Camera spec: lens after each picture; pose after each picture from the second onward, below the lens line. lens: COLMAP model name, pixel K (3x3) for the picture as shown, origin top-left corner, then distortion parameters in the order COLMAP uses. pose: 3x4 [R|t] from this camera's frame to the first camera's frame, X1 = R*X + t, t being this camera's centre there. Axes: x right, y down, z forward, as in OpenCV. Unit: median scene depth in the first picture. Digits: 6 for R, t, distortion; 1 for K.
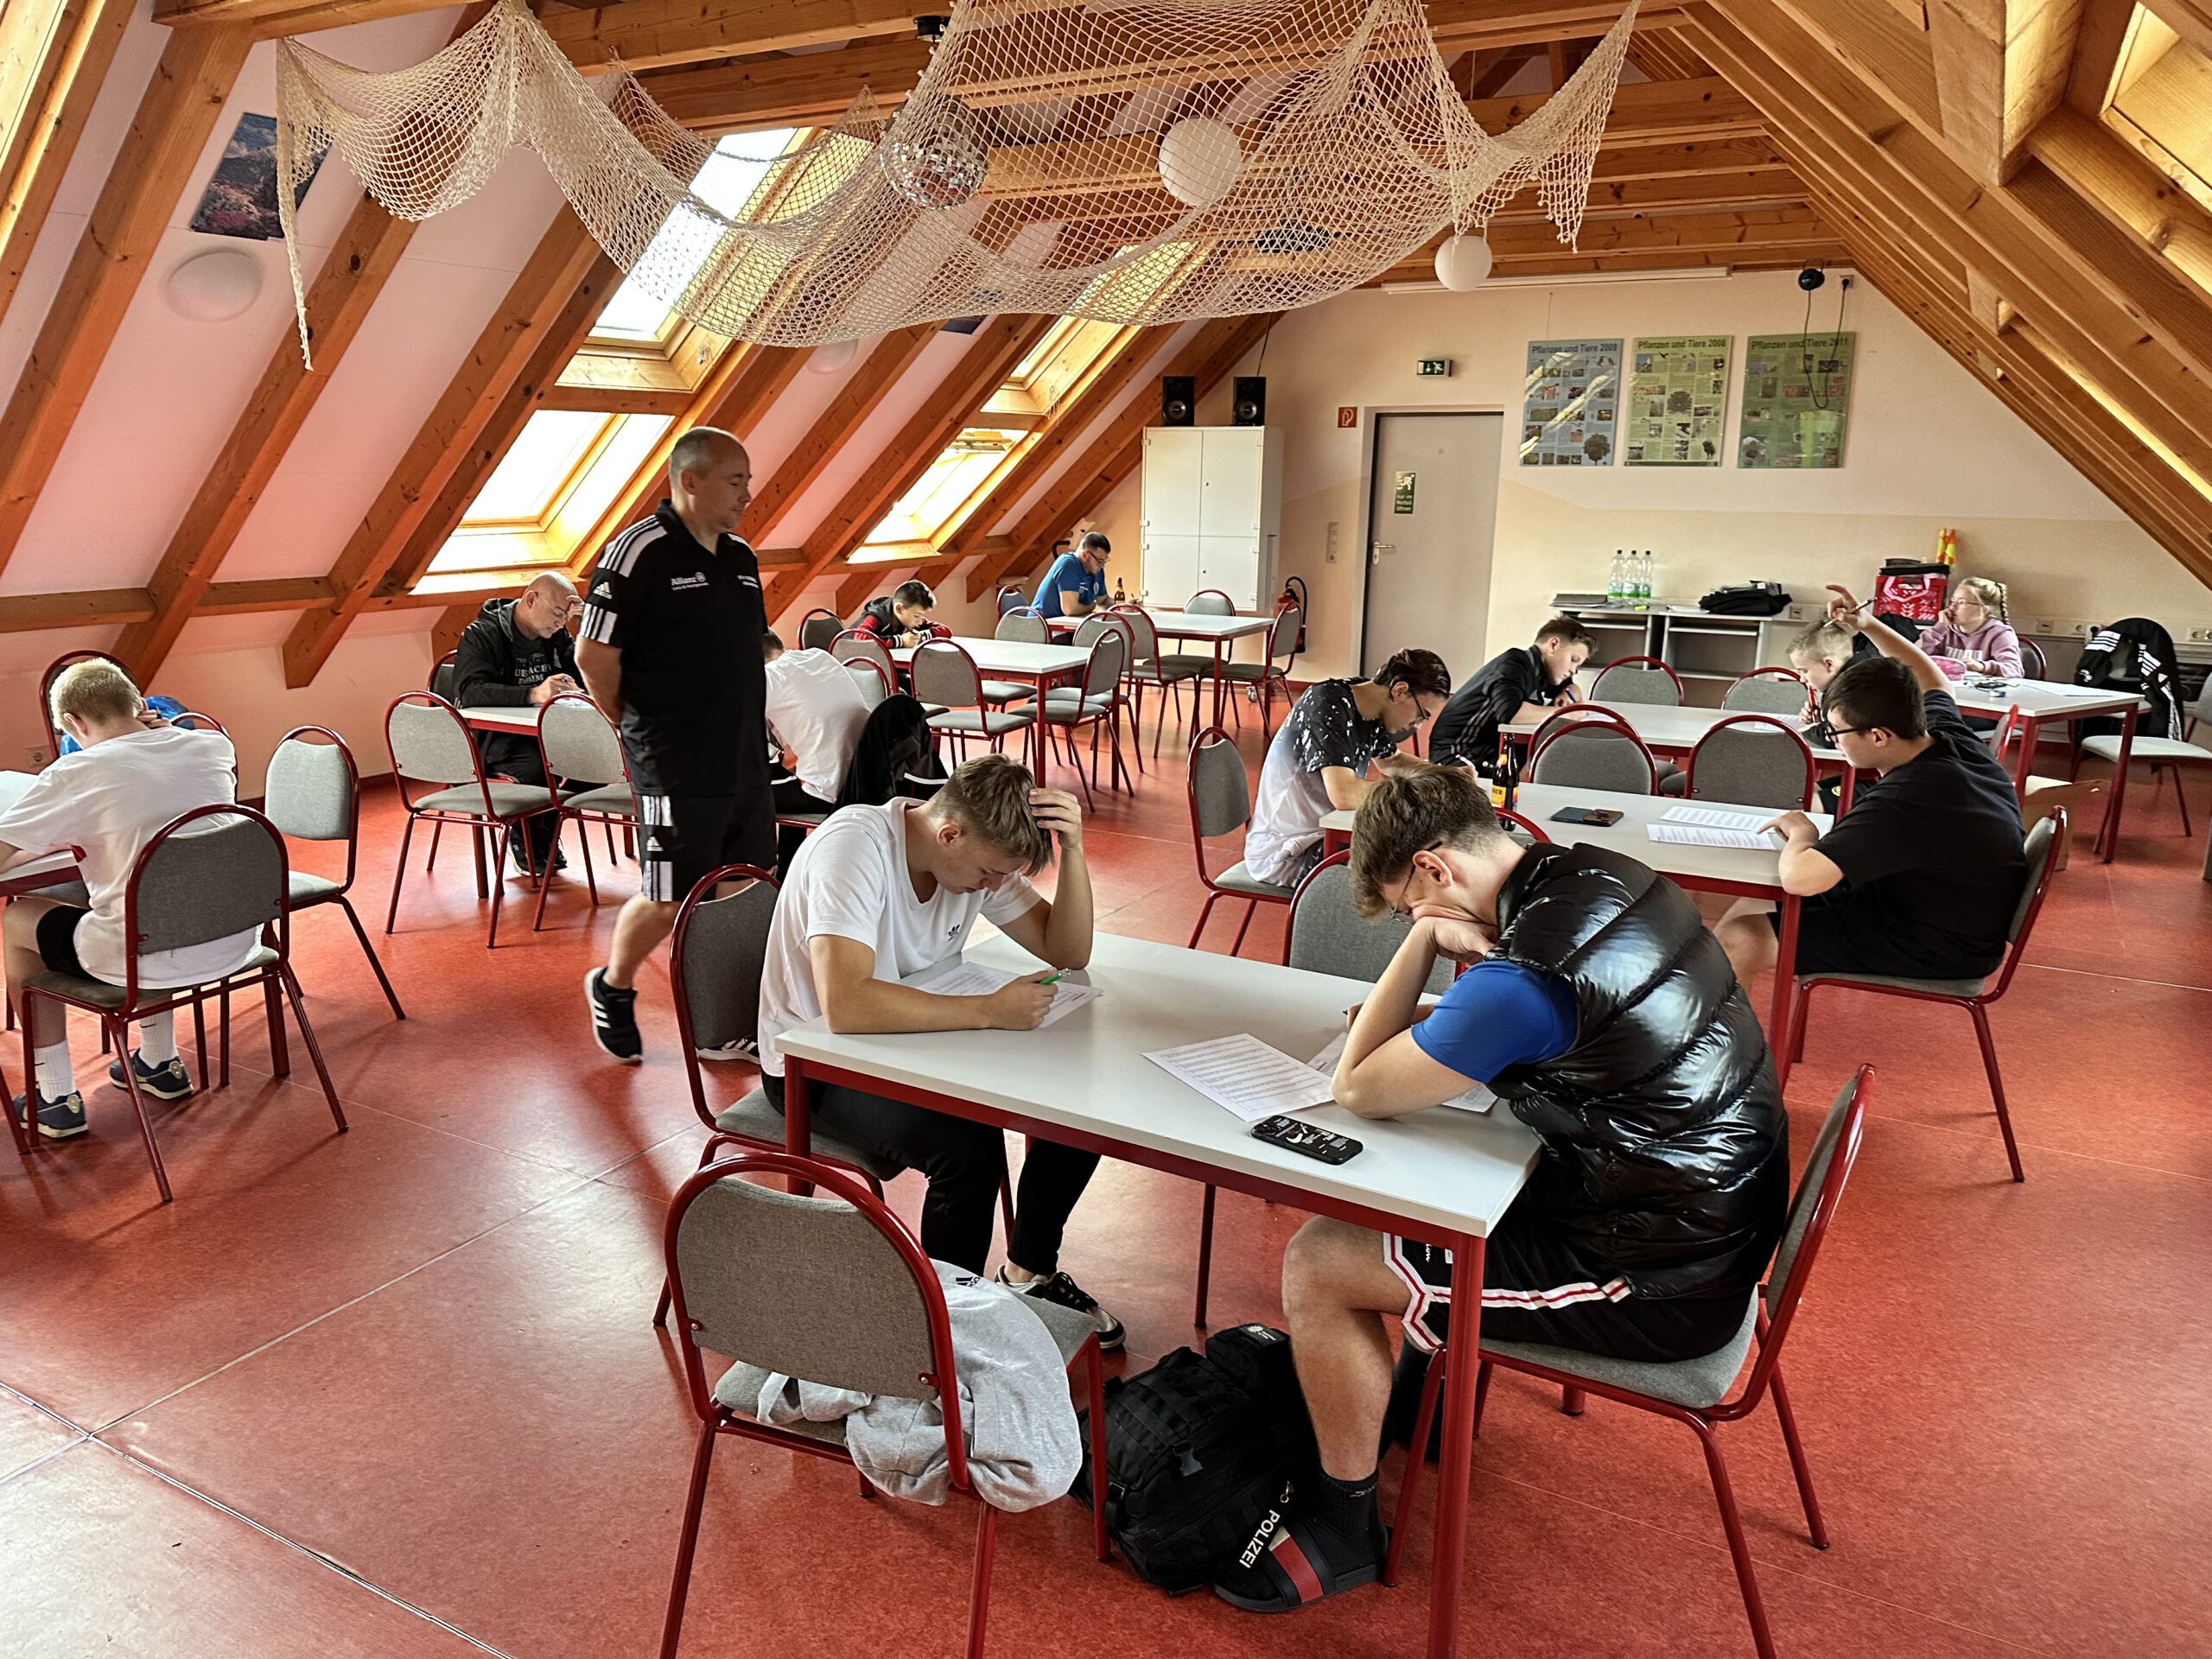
lens RADIAL K [[1523.9, 0, 1106.0], [0, 1523.9, 829.5], [0, 0, 1]] dist [0.001172, 0.000228]
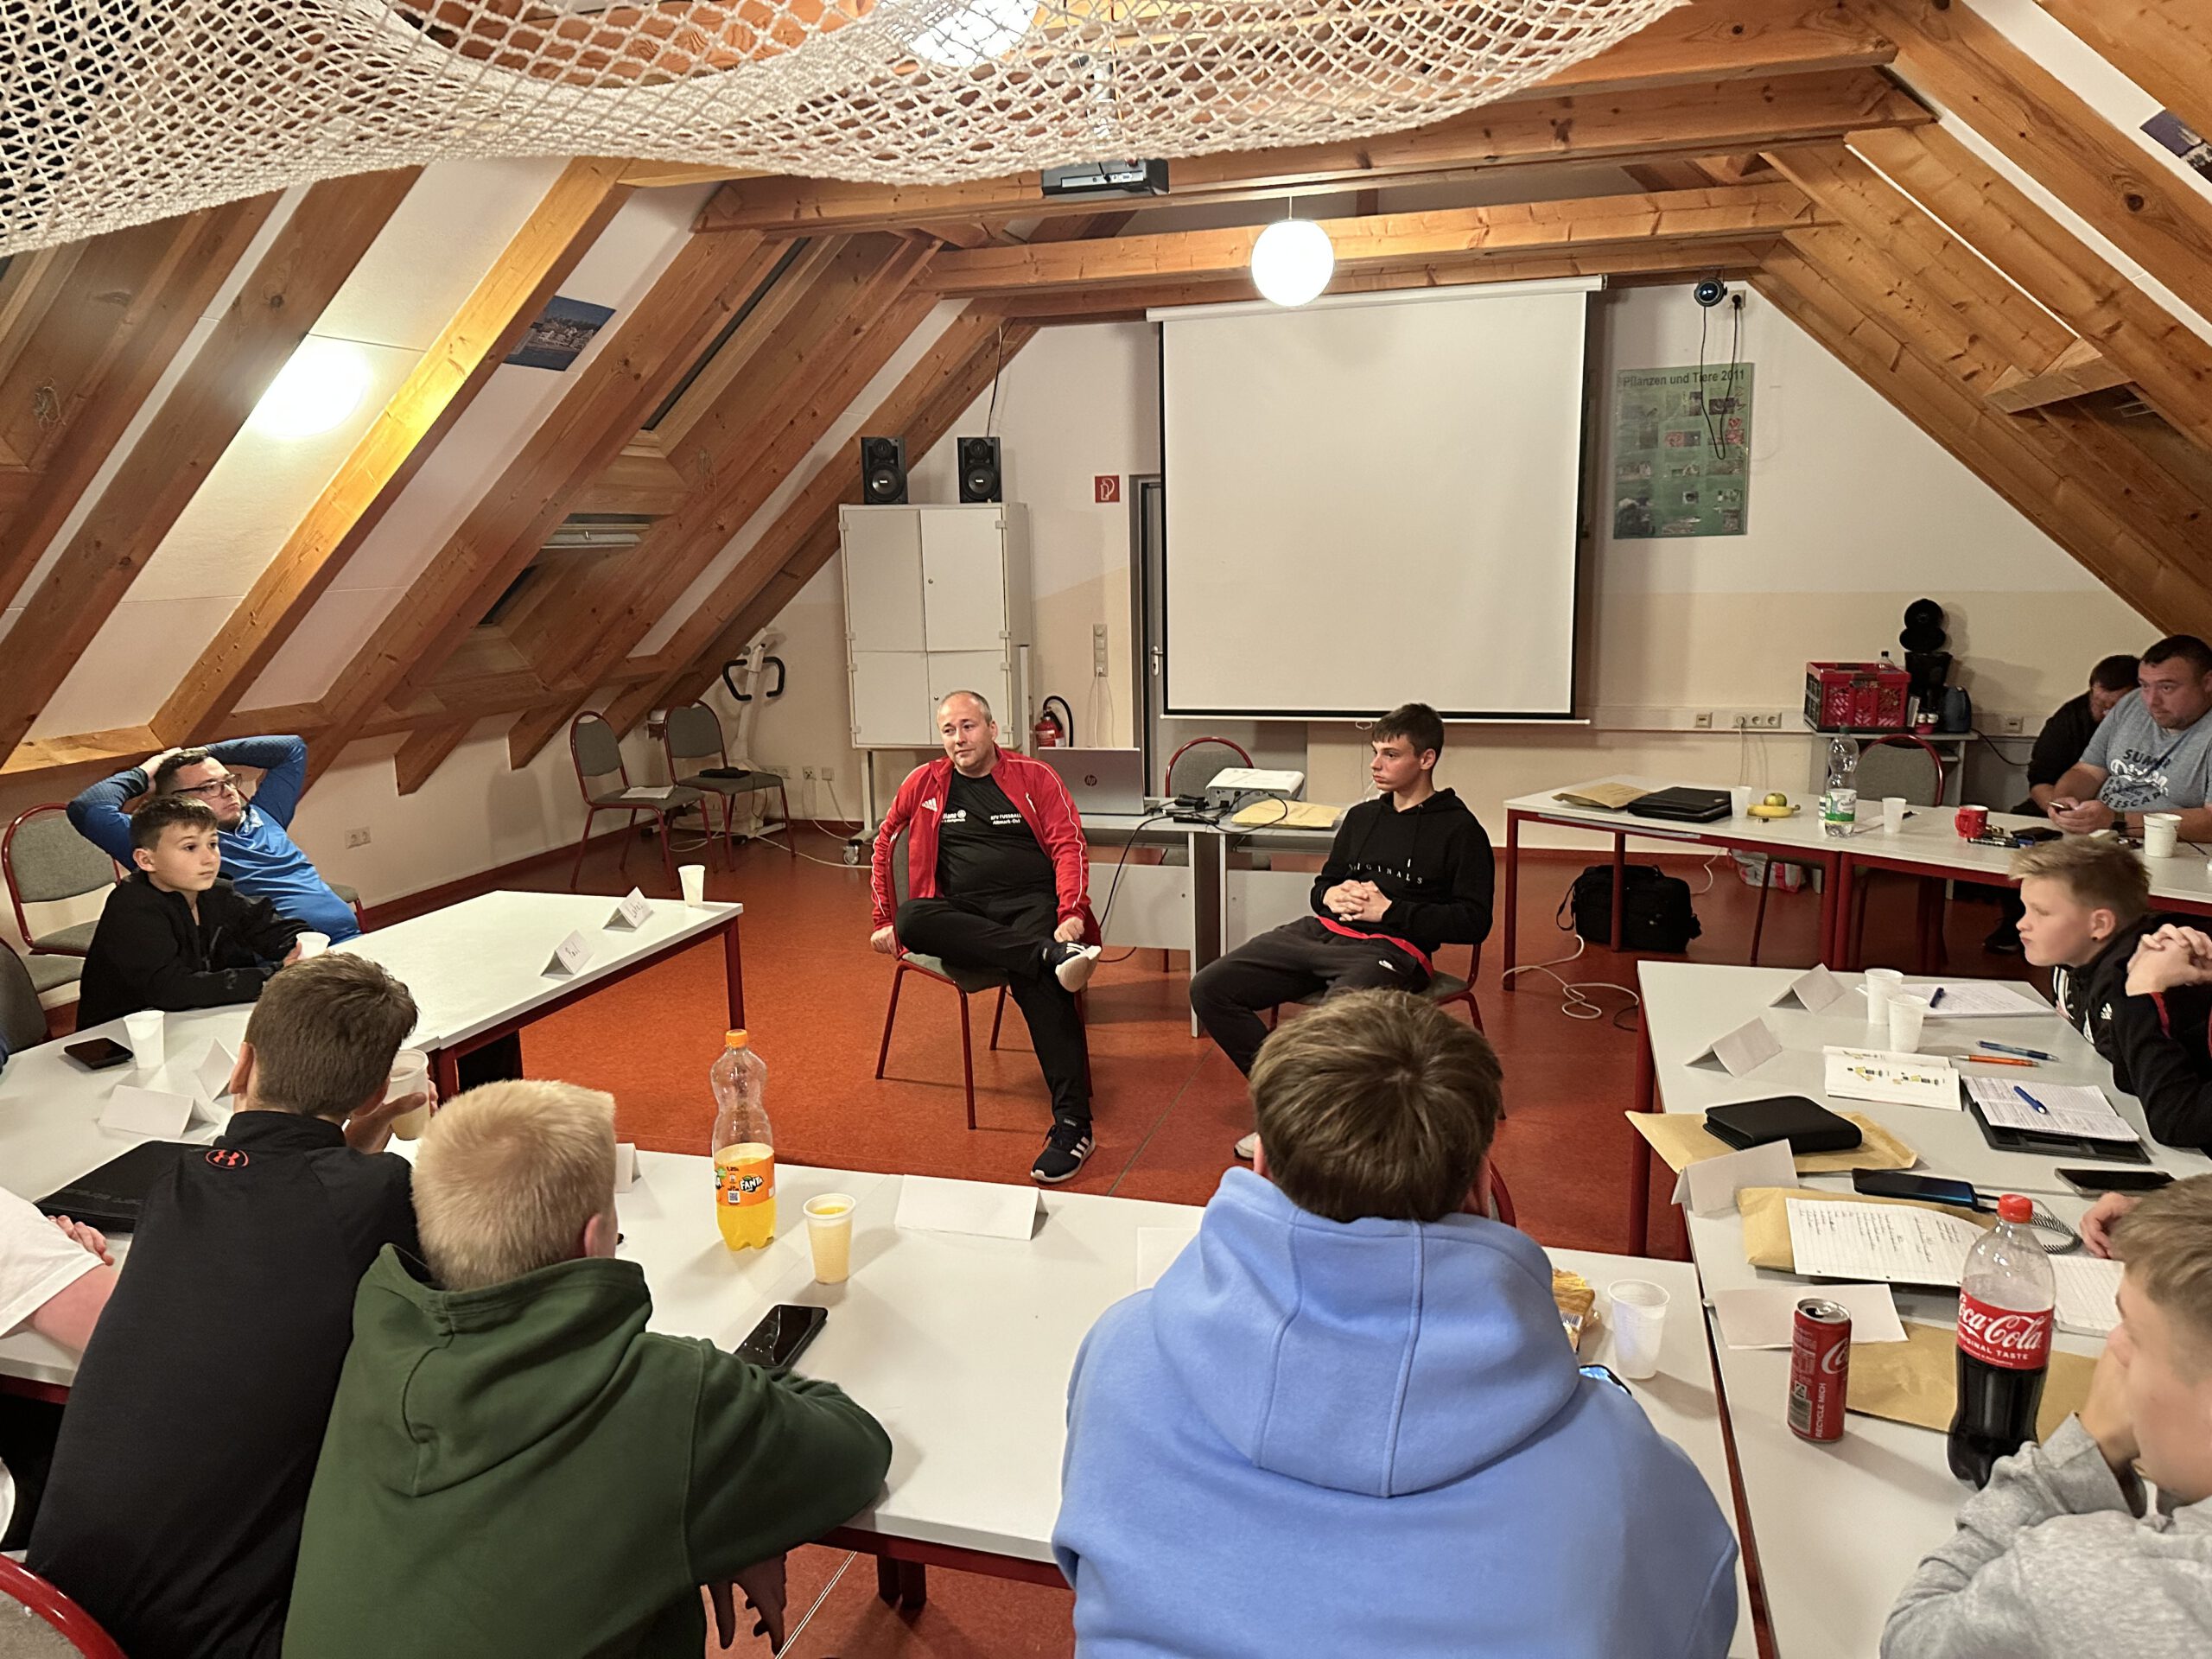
lens RADIAL K [[1523.9, 0, 1106.0], [0, 1523.9, 829.5], [0, 0, 1]] dist [0.001172, 0.000228]
pose [[0.980819, -0.070428, 0.181753, 0.006721], [0.078668, 0.996156, -0.038527, -0.080238], [-0.178341, 0.052087, 0.982589, 0.291352]]
